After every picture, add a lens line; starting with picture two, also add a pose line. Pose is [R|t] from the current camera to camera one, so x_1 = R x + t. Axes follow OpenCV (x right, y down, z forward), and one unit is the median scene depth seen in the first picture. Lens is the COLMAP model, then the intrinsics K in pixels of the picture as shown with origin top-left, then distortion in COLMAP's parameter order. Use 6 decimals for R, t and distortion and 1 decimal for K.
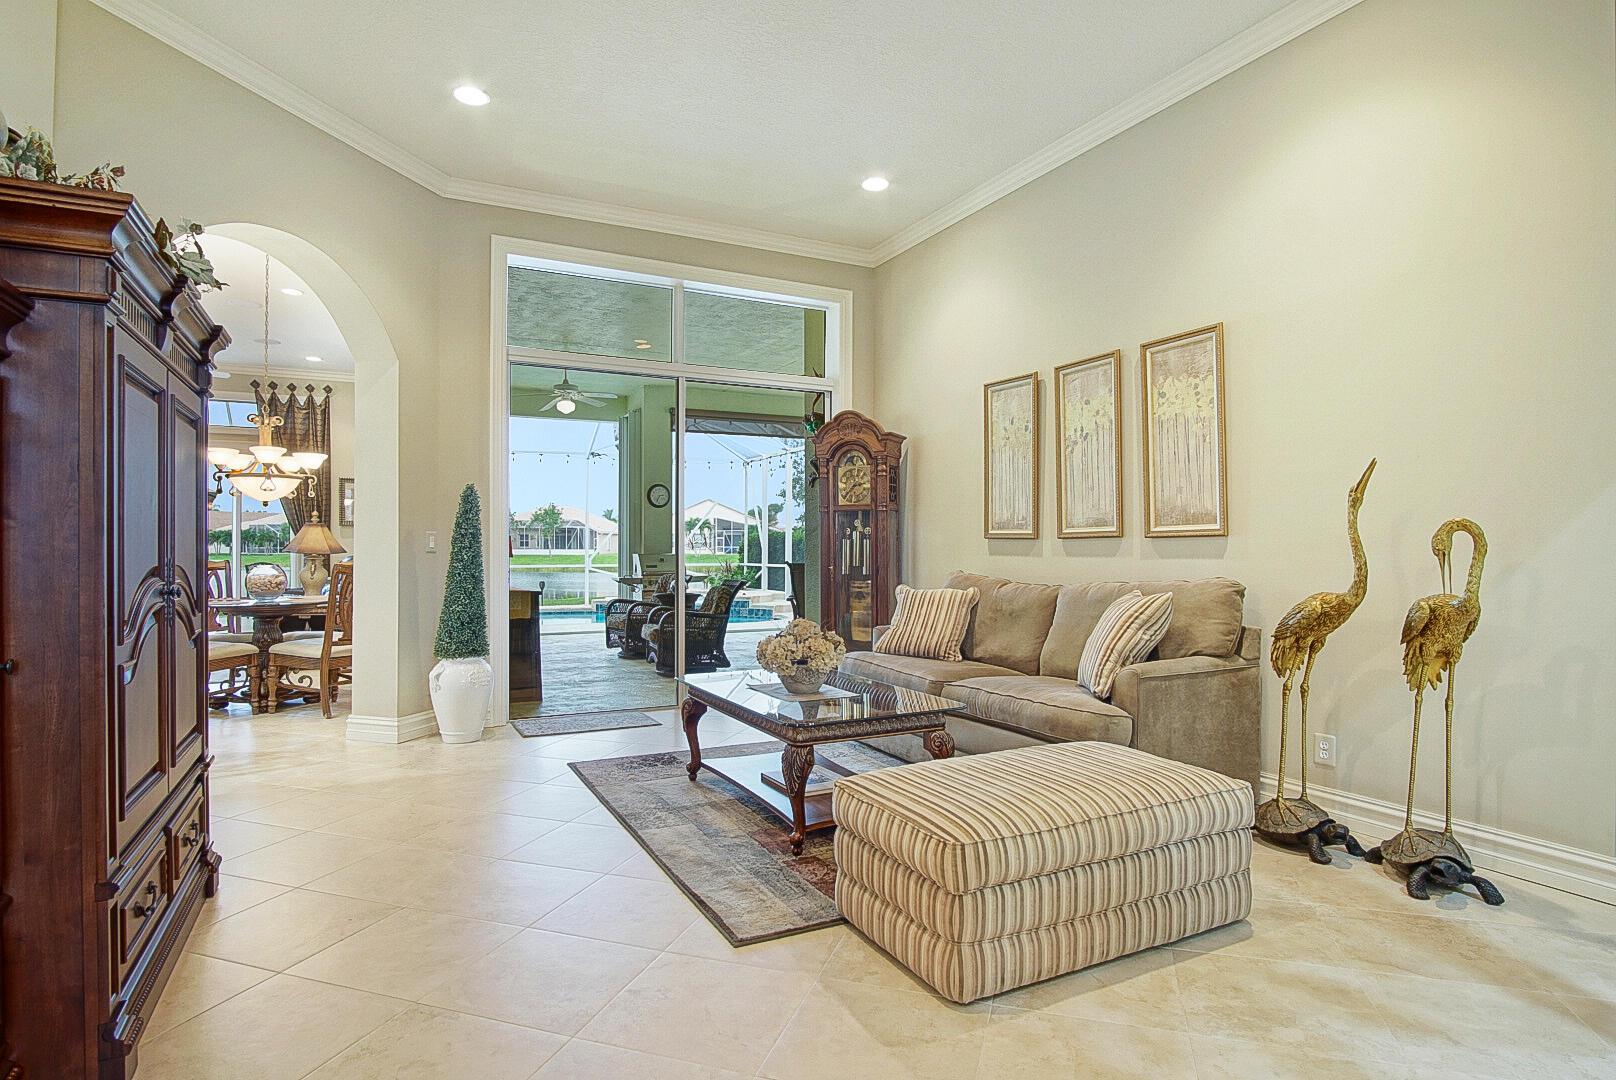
lens RADIAL K [[863.2, 0, 806.1], [0, 863.2, 544.2], [0, 0, 1]] dist [-0.033225, 0.008462]
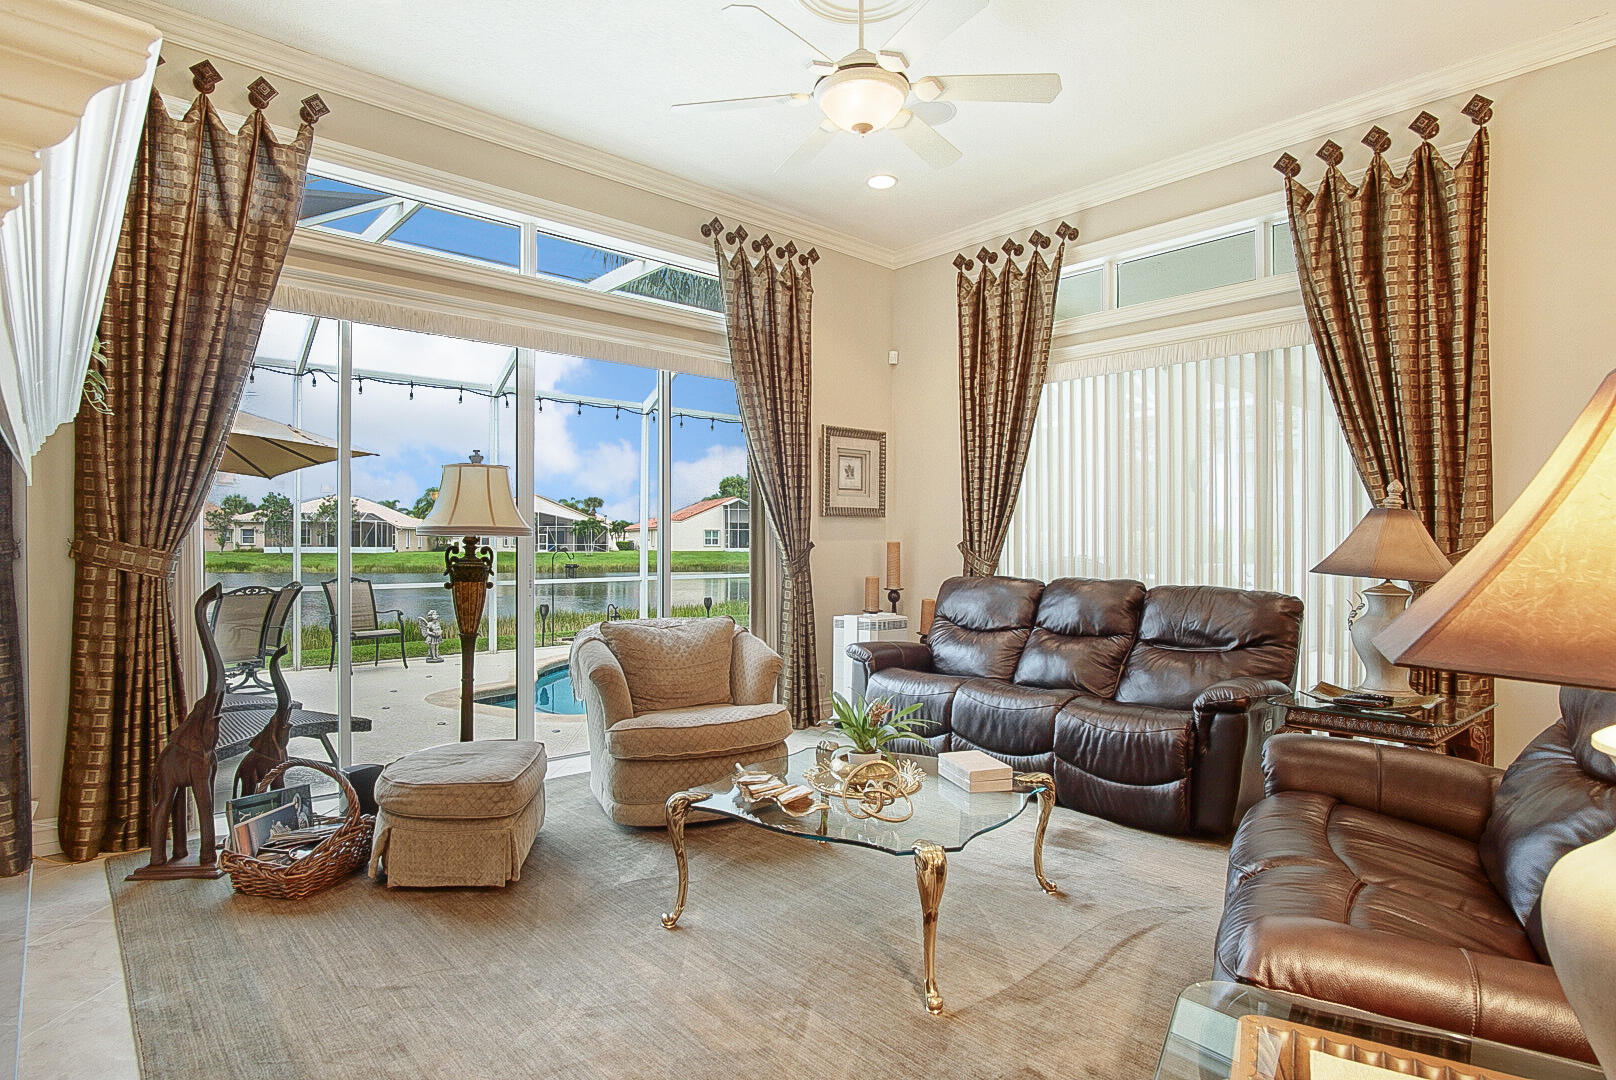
lens RADIAL K [[863.2, 0, 806.1], [0, 863.2, 544.2], [0, 0, 1]] dist [-0.033225, 0.008462]
pose [[0.963327, -0.002374, 0.268321, -0.717100], [0.001004, 0.999986, 0.005245, -0.006543], [-0.268330, -0.004783, 0.963315, 0.495262]]
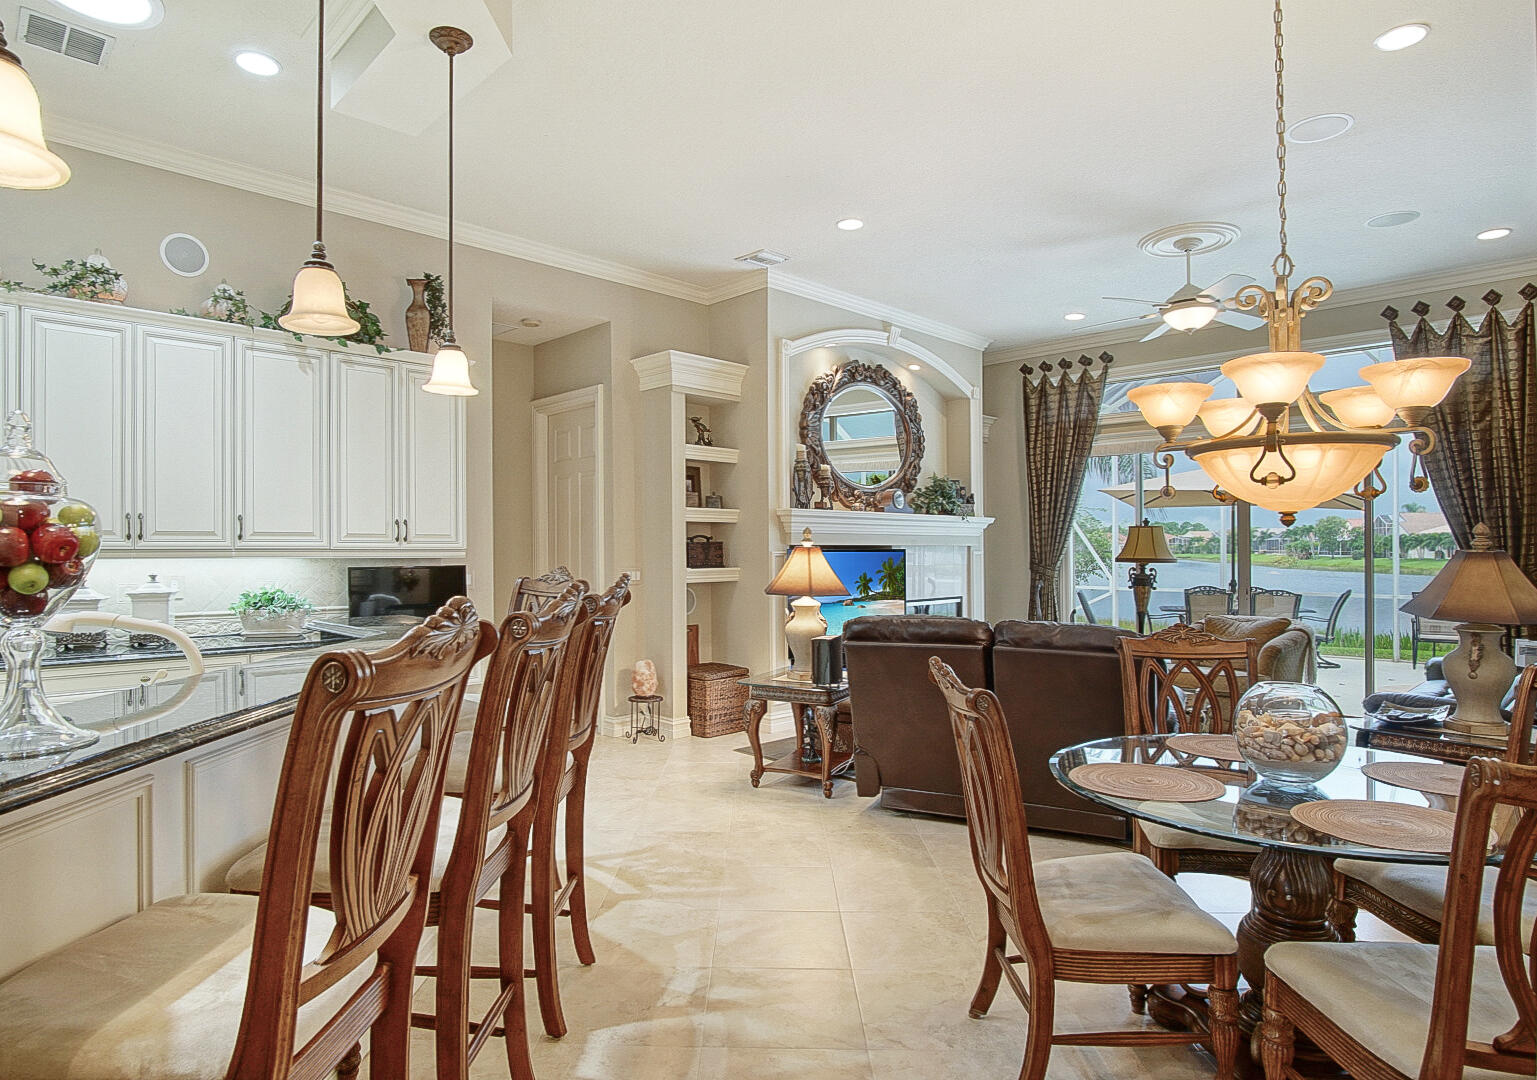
lens RADIAL K [[862.8, 0, 766.0], [0, 862.8, 537.9], [0, 0, 1]] dist [-0.012557, 0.001504]
pose [[0.303501, -0.012786, -0.952745, -0.195565], [0.002903, 0.999918, -0.012495, -0.019939], [0.952827, 0.001027, 0.303513, 0.379996]]
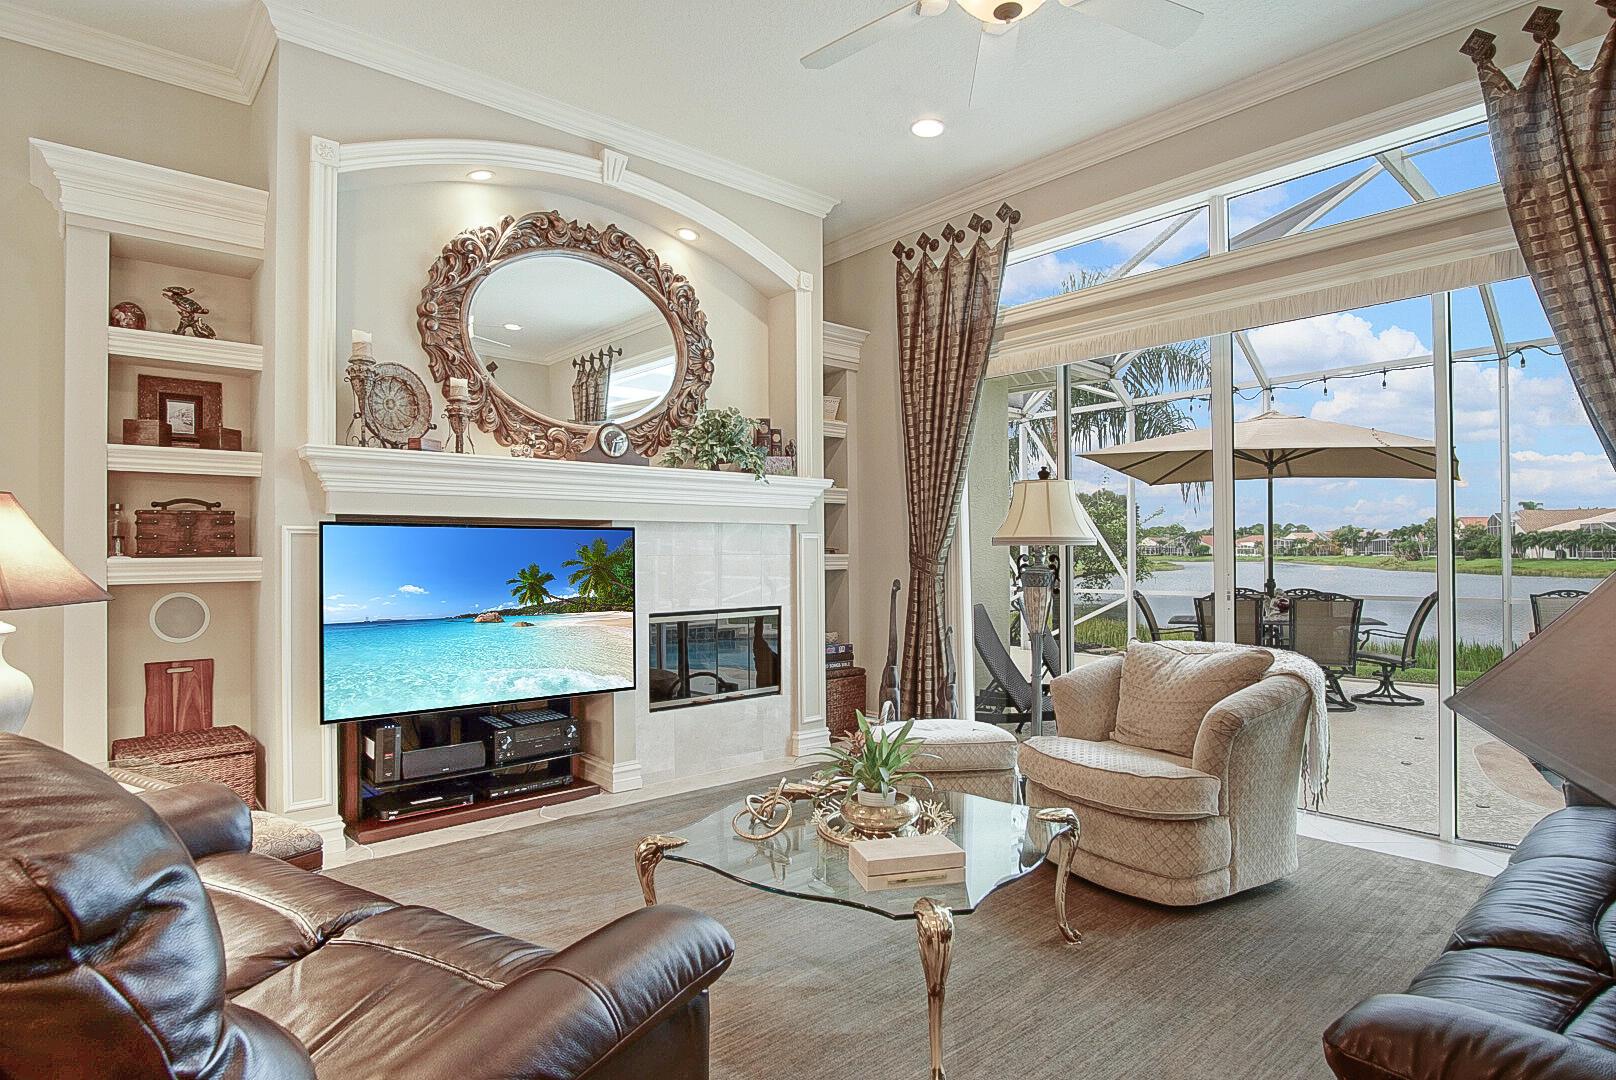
lens RADIAL K [[863.2, 0, 806.1], [0, 863.2, 544.2], [0, 0, 1]] dist [-0.033225, 0.008462]
pose [[0.244125, -0.013968, -0.969643, -0.404025], [0.009442, 0.999883, -0.012027, -0.004934], [0.969698, -0.006219, 0.244229, 0.673922]]
